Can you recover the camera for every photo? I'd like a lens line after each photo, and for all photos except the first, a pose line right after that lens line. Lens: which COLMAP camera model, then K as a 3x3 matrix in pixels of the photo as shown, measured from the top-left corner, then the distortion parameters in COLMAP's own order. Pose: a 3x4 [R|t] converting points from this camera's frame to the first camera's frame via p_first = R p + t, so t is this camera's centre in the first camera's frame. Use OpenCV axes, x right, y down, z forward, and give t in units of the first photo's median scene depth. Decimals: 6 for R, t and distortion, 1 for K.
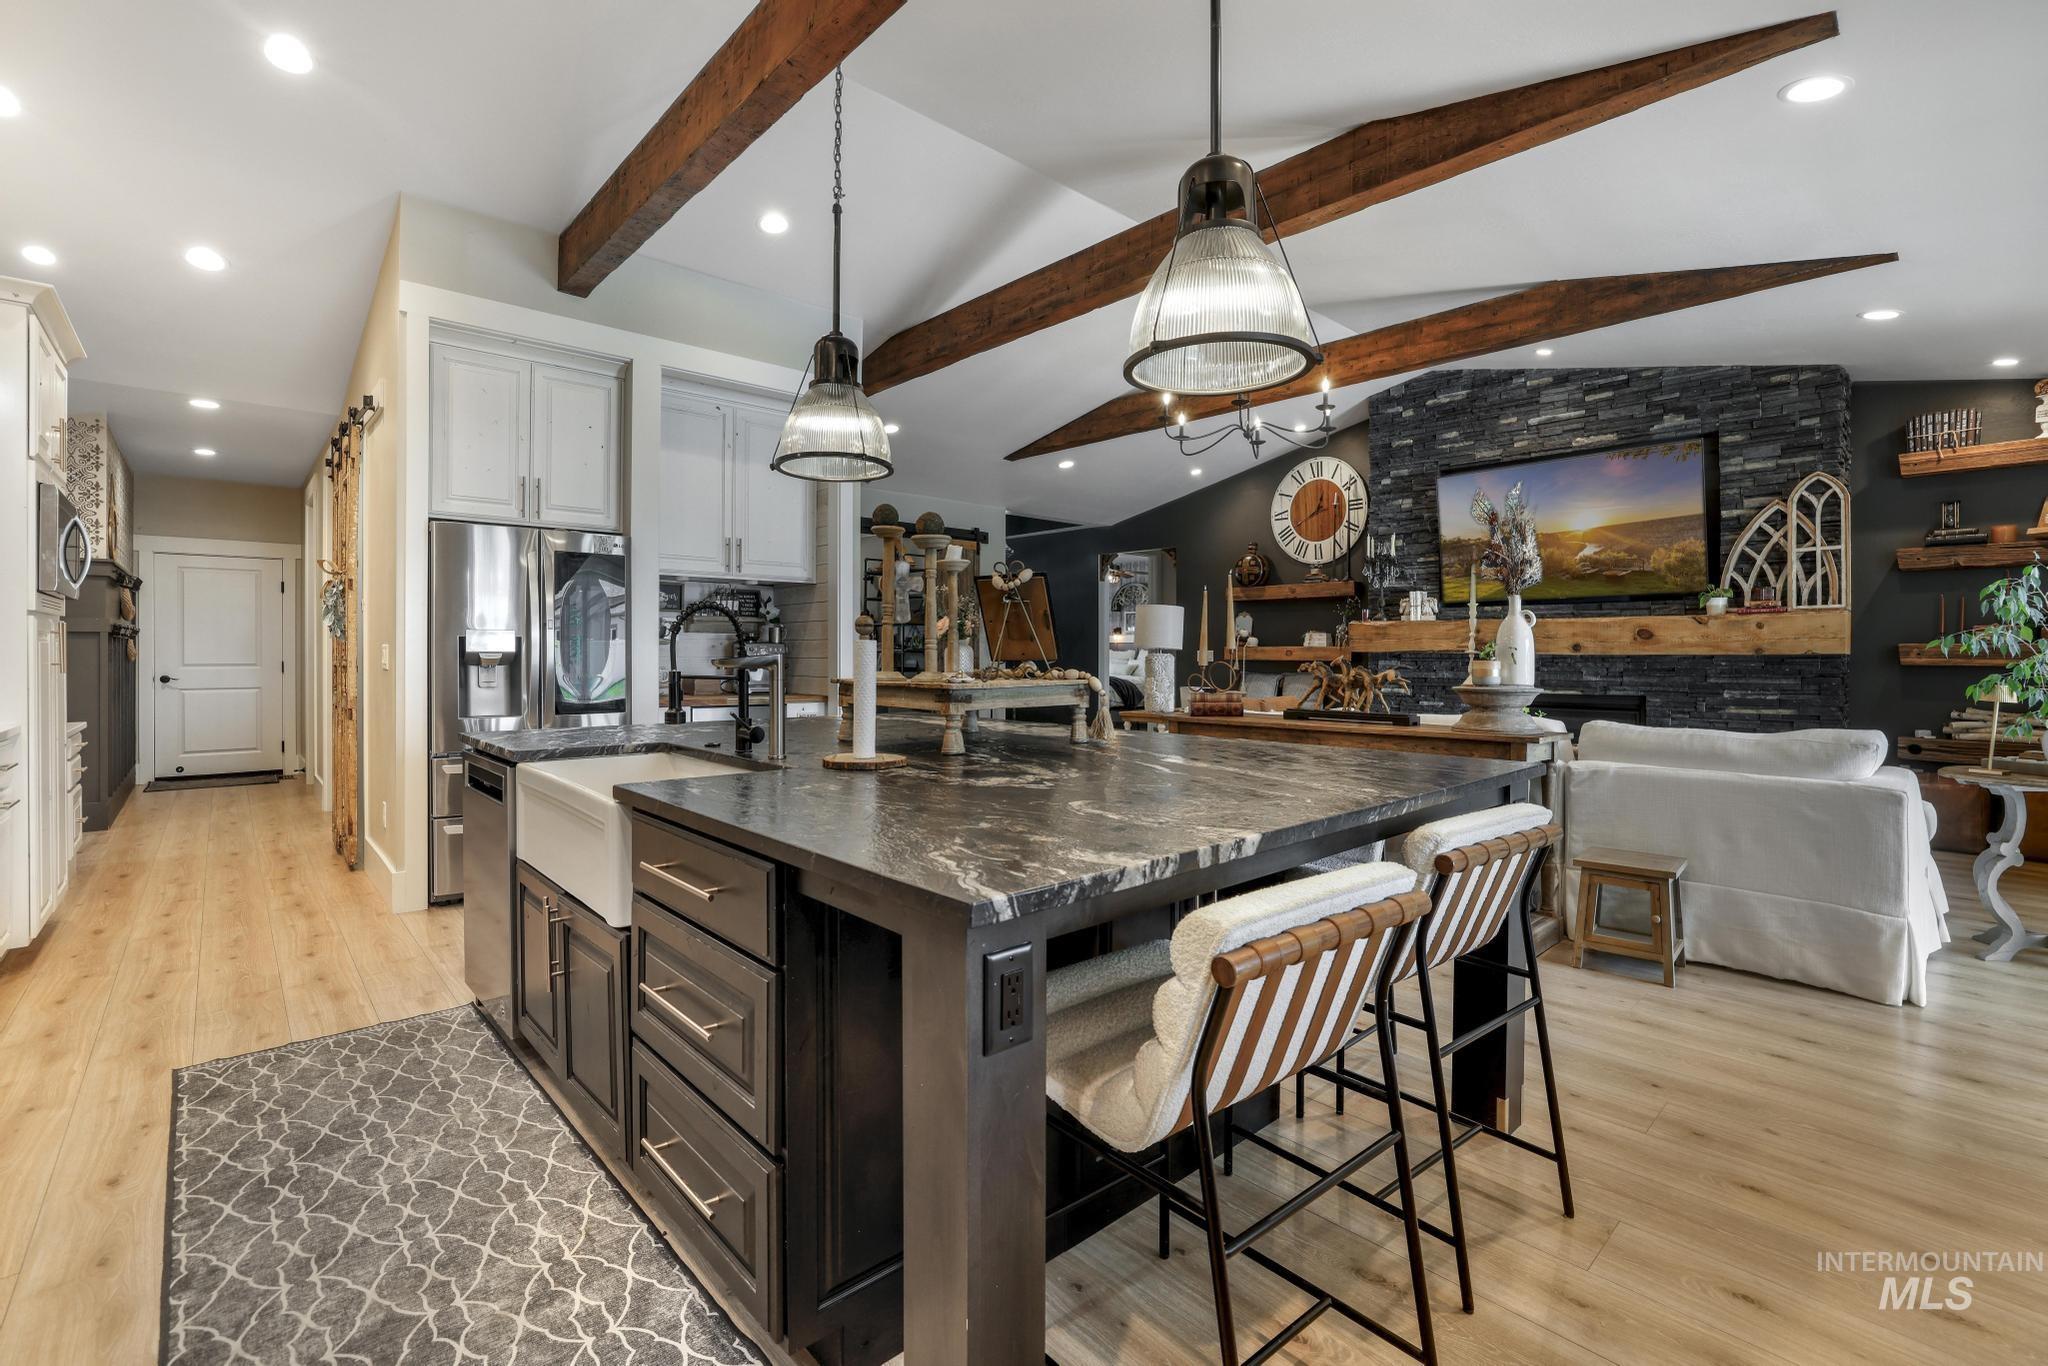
lens RADIAL K [[910.4, 0, 1002.3], [0, 910.4, 658.6], [0, 0, 1]] dist [-0.036466, 0.013904]
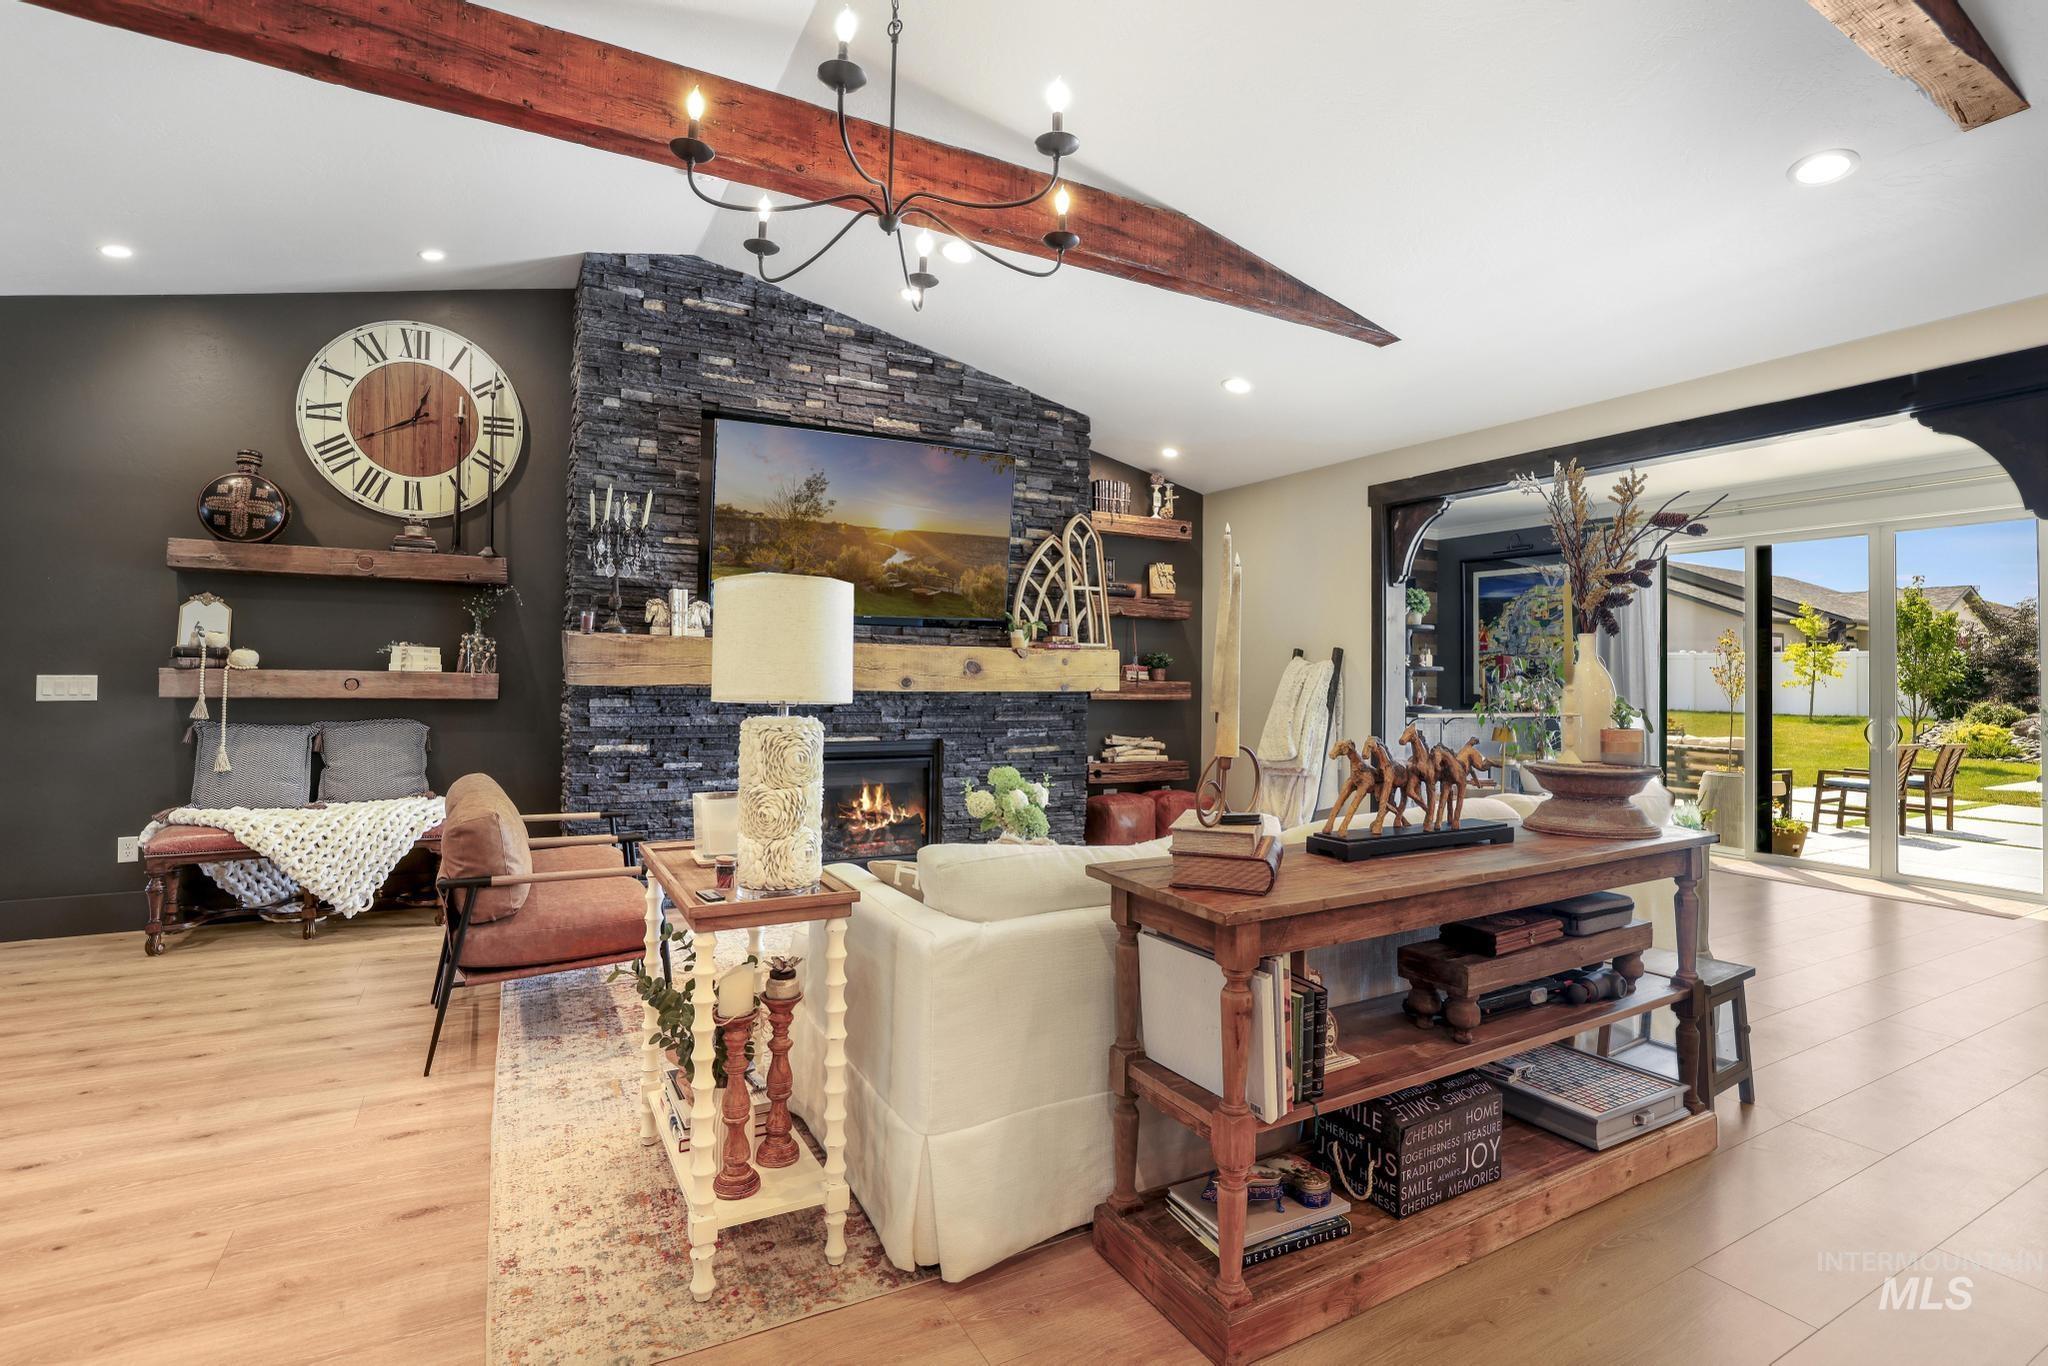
lens RADIAL K [[950.4, 0, 984.2], [0, 950.4, 648.1], [0, 0, 1]] dist [-0.029352, 0.003336]
pose [[0.241053, 0.027745, 0.970115, -0.154169], [-0.008615, 0.999613, -0.026448, -0.022175], [-0.970474, -0.001982, 0.241199, 0.763208]]
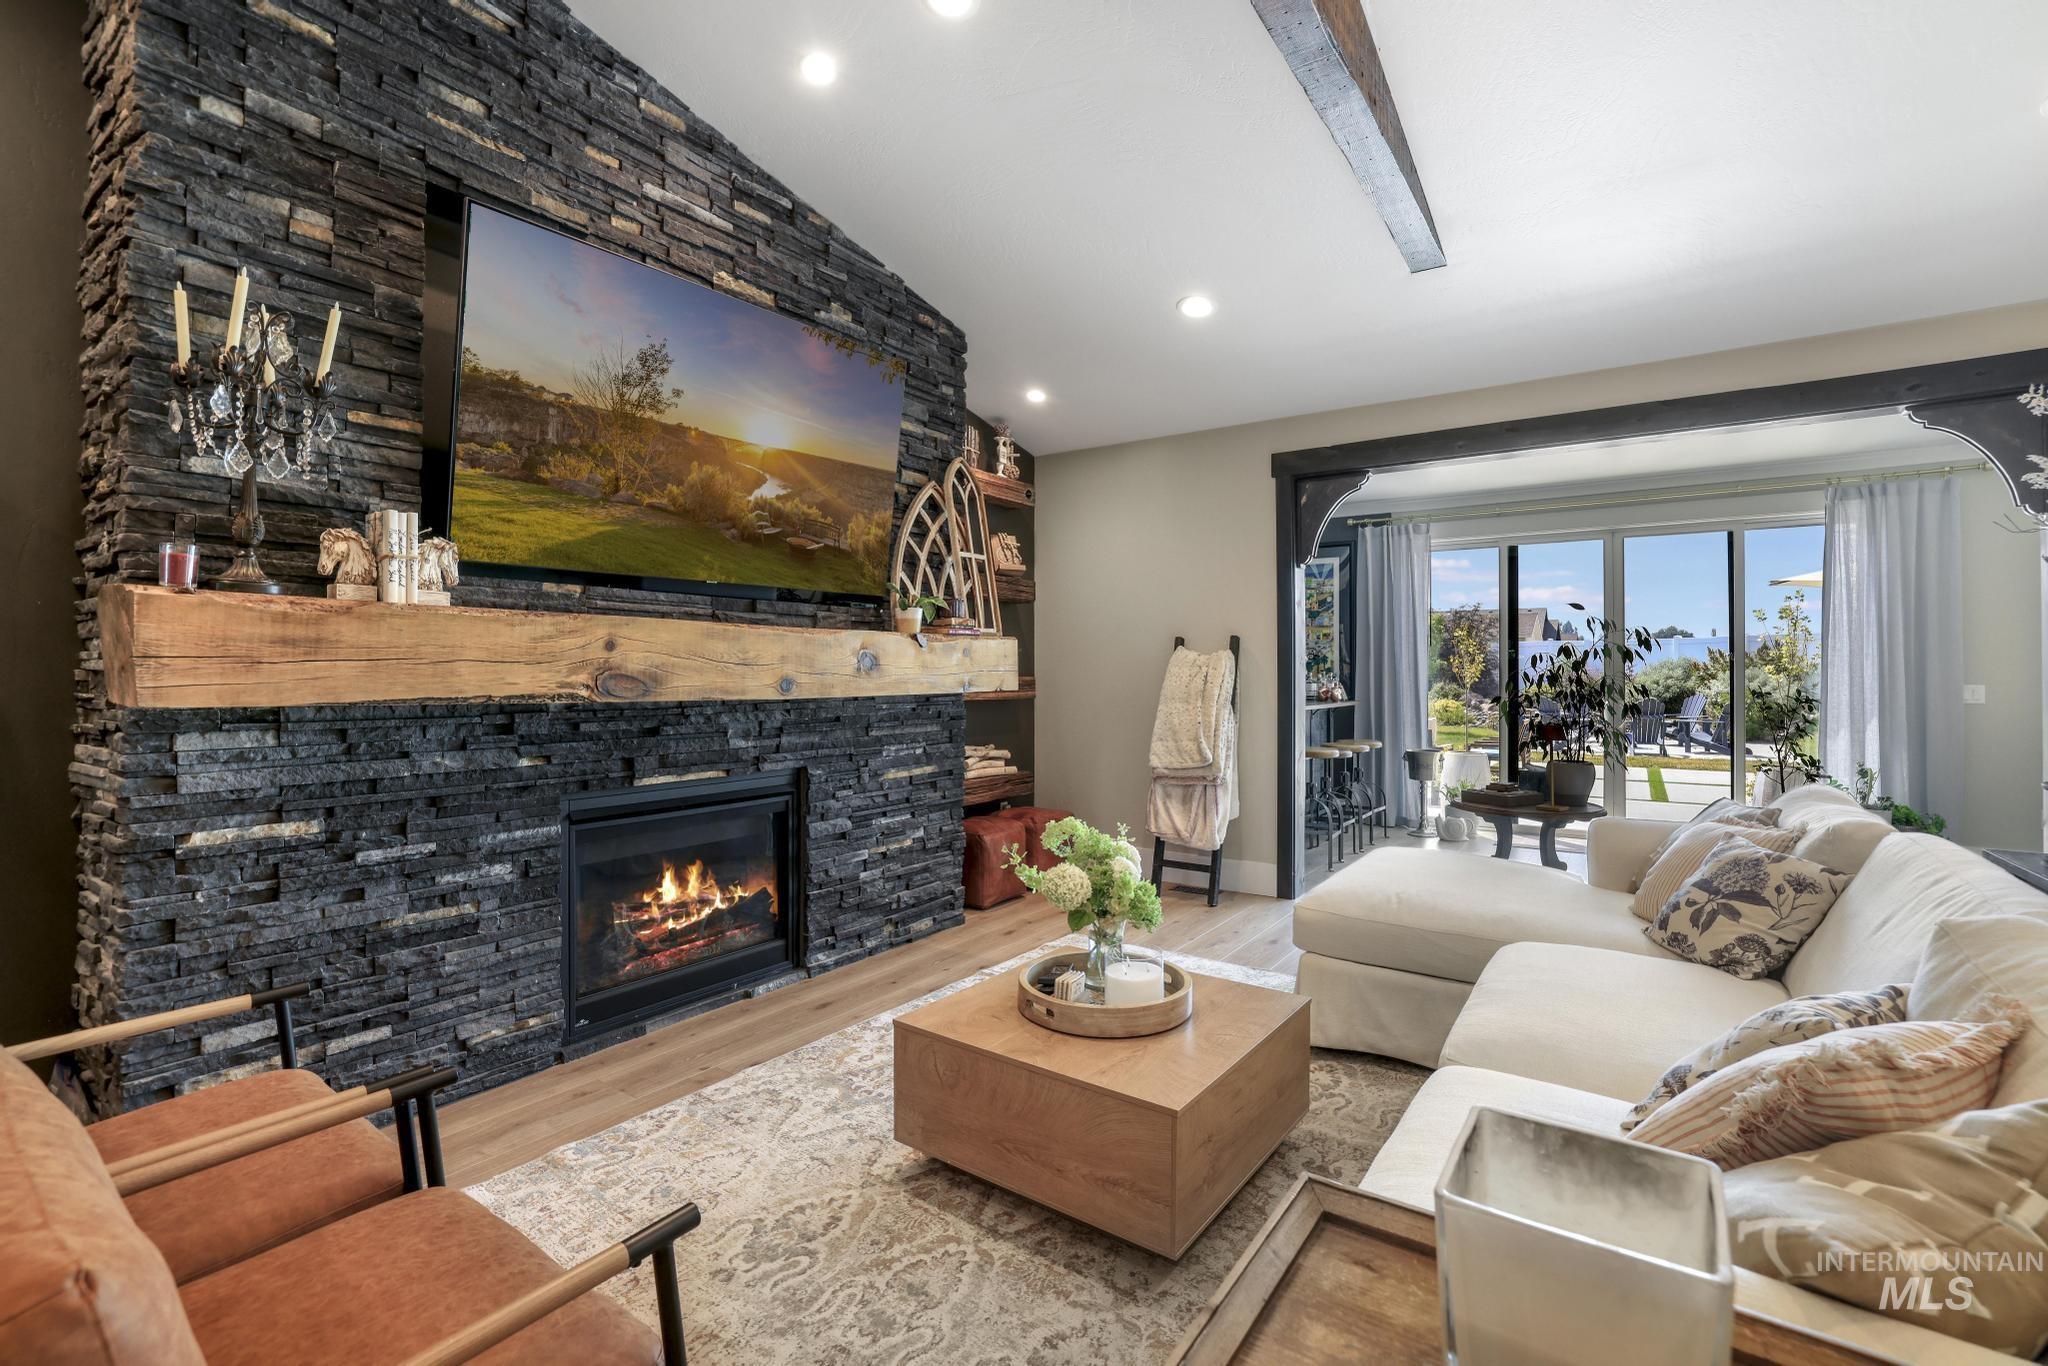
lens RADIAL K [[910.4, 0, 1000.1], [0, 910.4, 660.0], [0, 0, 1]] dist [-0.036466, 0.013904]
pose [[-0.221689, 0.011629, 0.975048, 0.121033], [0.005134, 0.999929, -0.010758, -0.021576], [-0.975104, 0.002621, -0.221732, 1.034474]]
